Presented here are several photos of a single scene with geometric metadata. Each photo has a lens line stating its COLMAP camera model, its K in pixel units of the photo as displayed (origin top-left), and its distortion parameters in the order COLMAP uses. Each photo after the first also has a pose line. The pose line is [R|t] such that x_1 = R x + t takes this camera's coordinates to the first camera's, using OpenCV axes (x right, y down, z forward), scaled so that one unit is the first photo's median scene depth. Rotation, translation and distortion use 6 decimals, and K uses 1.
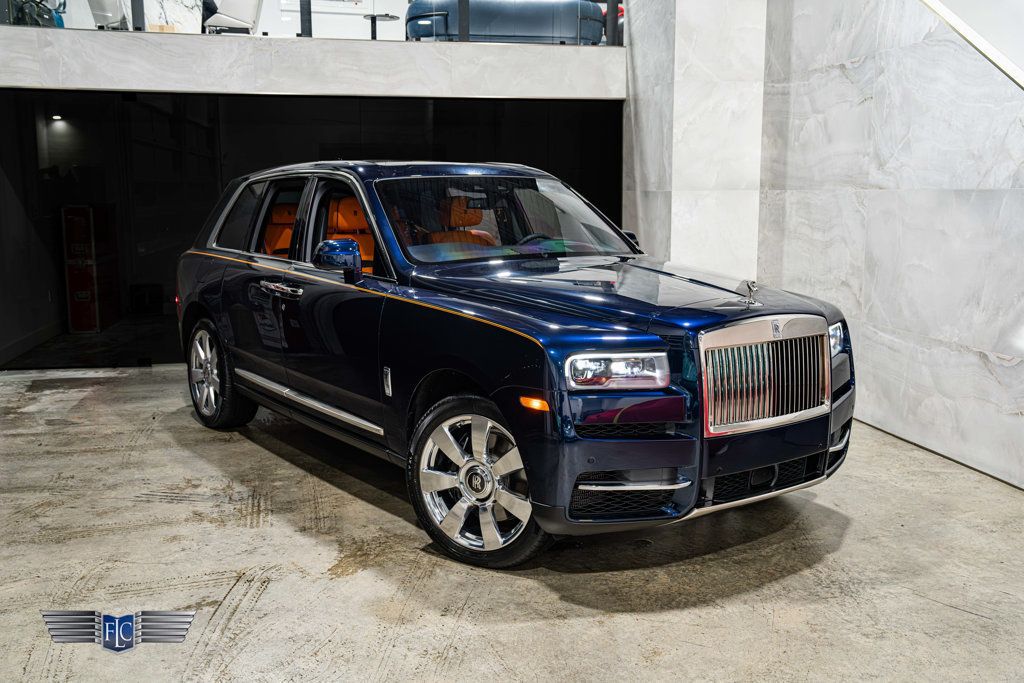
lens RADIAL K [[1028.3, 0, 516.0], [0, 1028.3, 345.7], [0, 0, 1]] dist [0.013381, 0.083280]
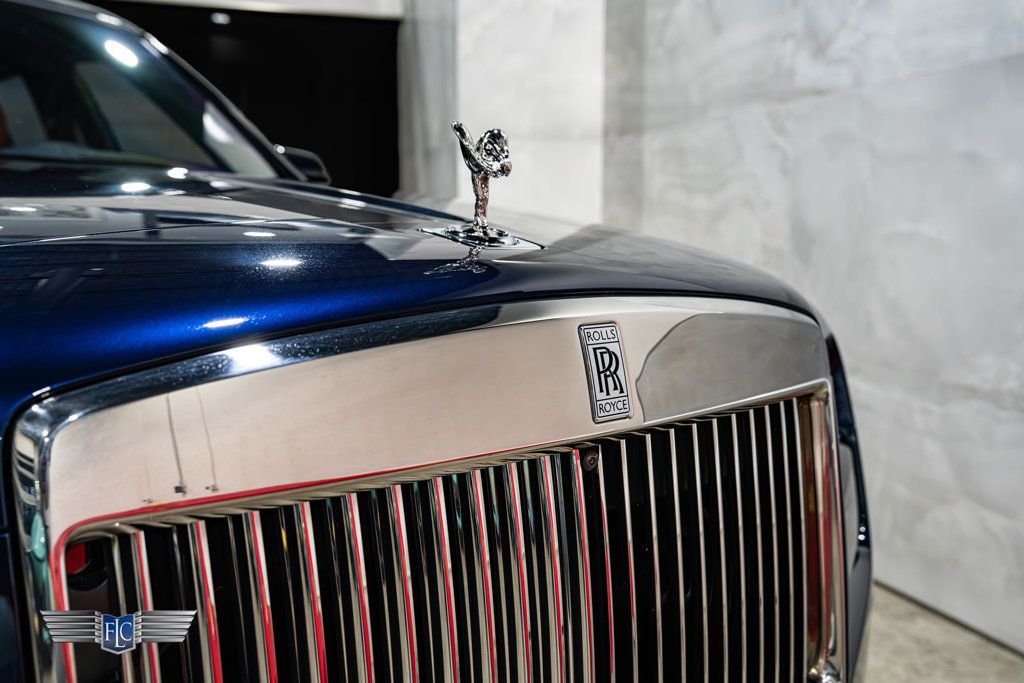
lens RADIAL K [[1028.3, 0, 516.0], [0, 1028.3, 345.7], [0, 0, 1]] dist [0.013381, 0.083280]
pose [[0.991449, -0.011349, 0.130001, 0.114798], [0.016287, 0.999183, -0.036986, -0.007761], [-0.129475, 0.038787, 0.990824, 0.442395]]
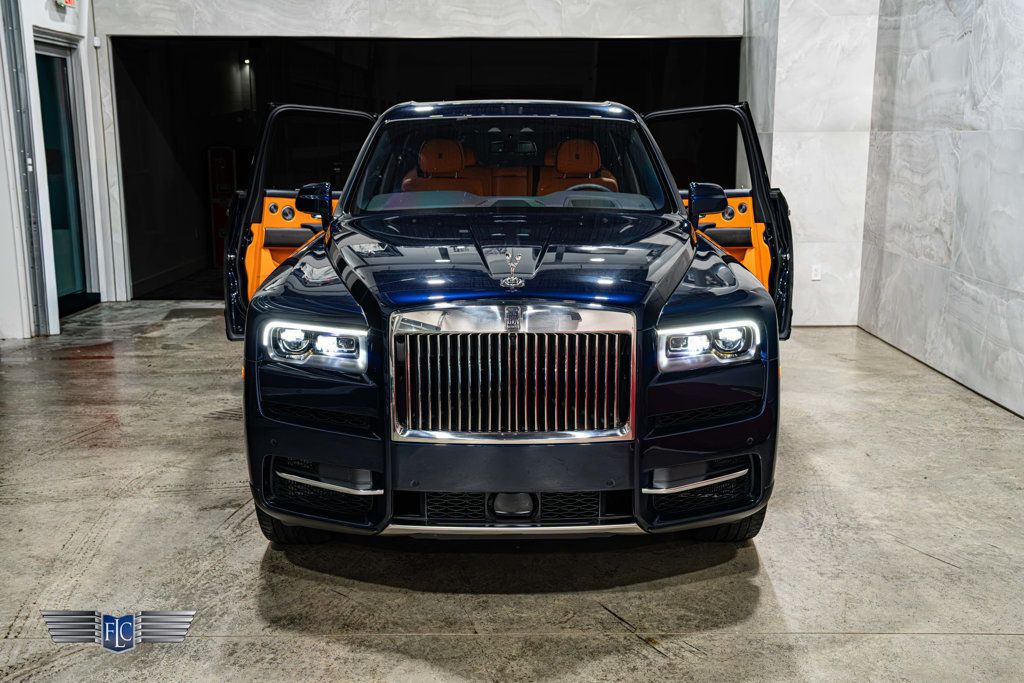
lens RADIAL K [[1056.1, 0, 512.0], [0, 1056.1, 341.5], [0, 0, 1]] dist [0.040520, 0.028583]
pose [[0.983088, 0.034733, -0.179809, 0.105113], [-0.026435, 0.998481, 0.048338, 0.004252], [0.181214, -0.042767, 0.982513, -0.035718]]
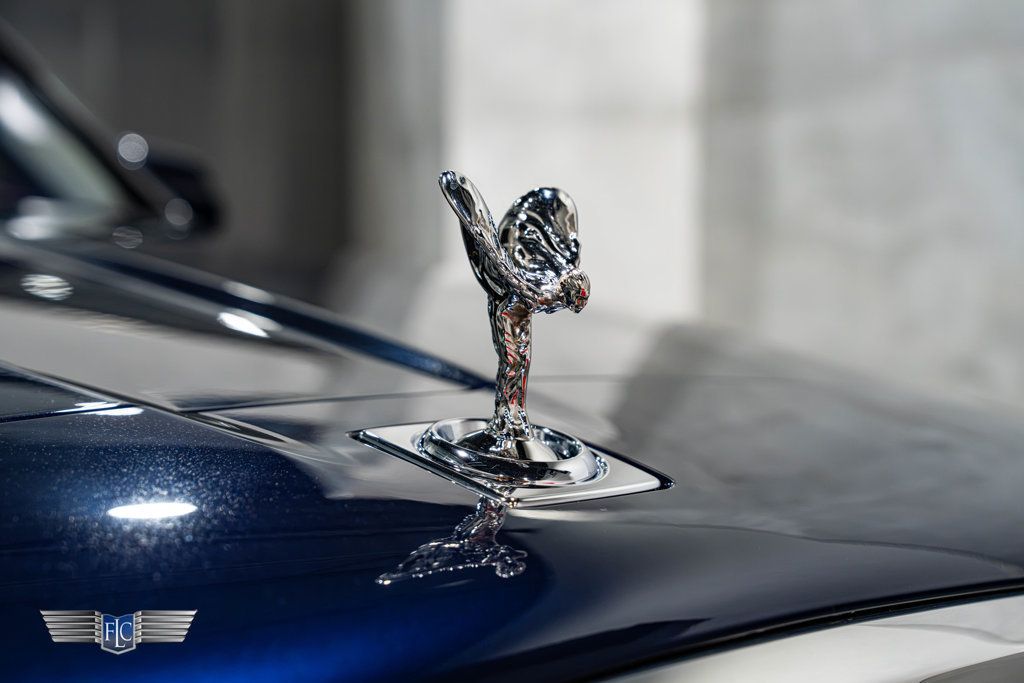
lens RADIAL K [[1667.5, 0, 512.0], [0, 1667.5, 341.5], [0, 0, 1]] dist [0.302266, 0.029440]
pose [[0.993545, 0.000071, 0.113440, 0.117130], [0.011074, 0.995163, -0.097609, -0.019831], [-0.112898, 0.098236, 0.988738, 0.475647]]
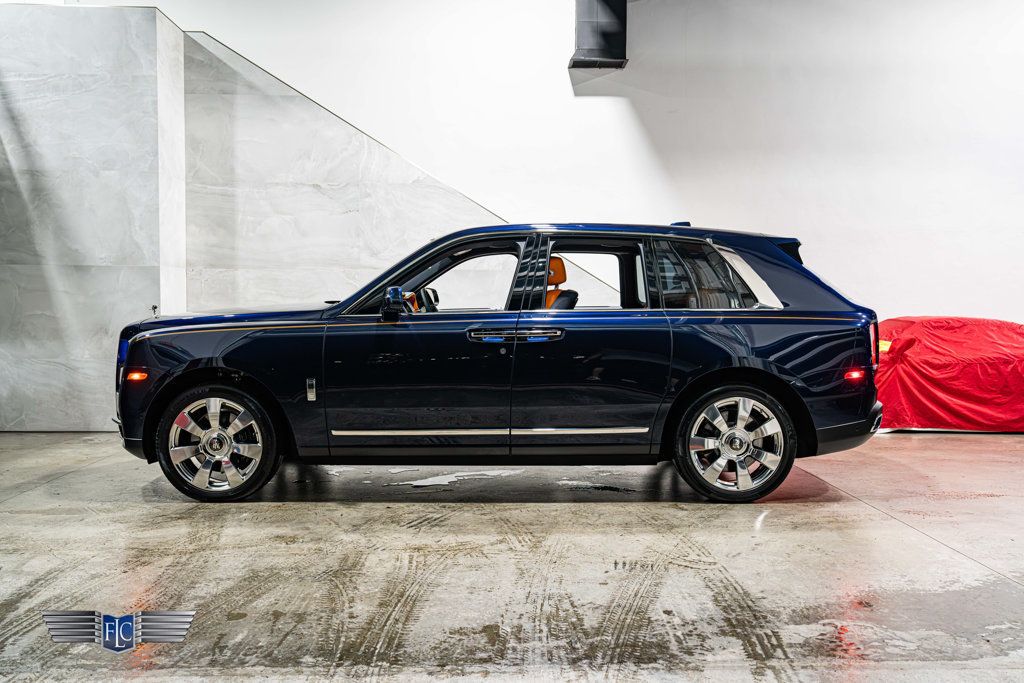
lens RADIAL K [[959.6, 0, 512.0], [0, 959.6, 341.5], [0, 0, 1]] dist [-0.004527, 0.054859]
pose [[0.141878, -0.038424, 0.989138, -0.926687], [0.144199, 0.989389, 0.017750, -0.033431], [-0.979325, 0.140114, 0.145914, 0.520105]]
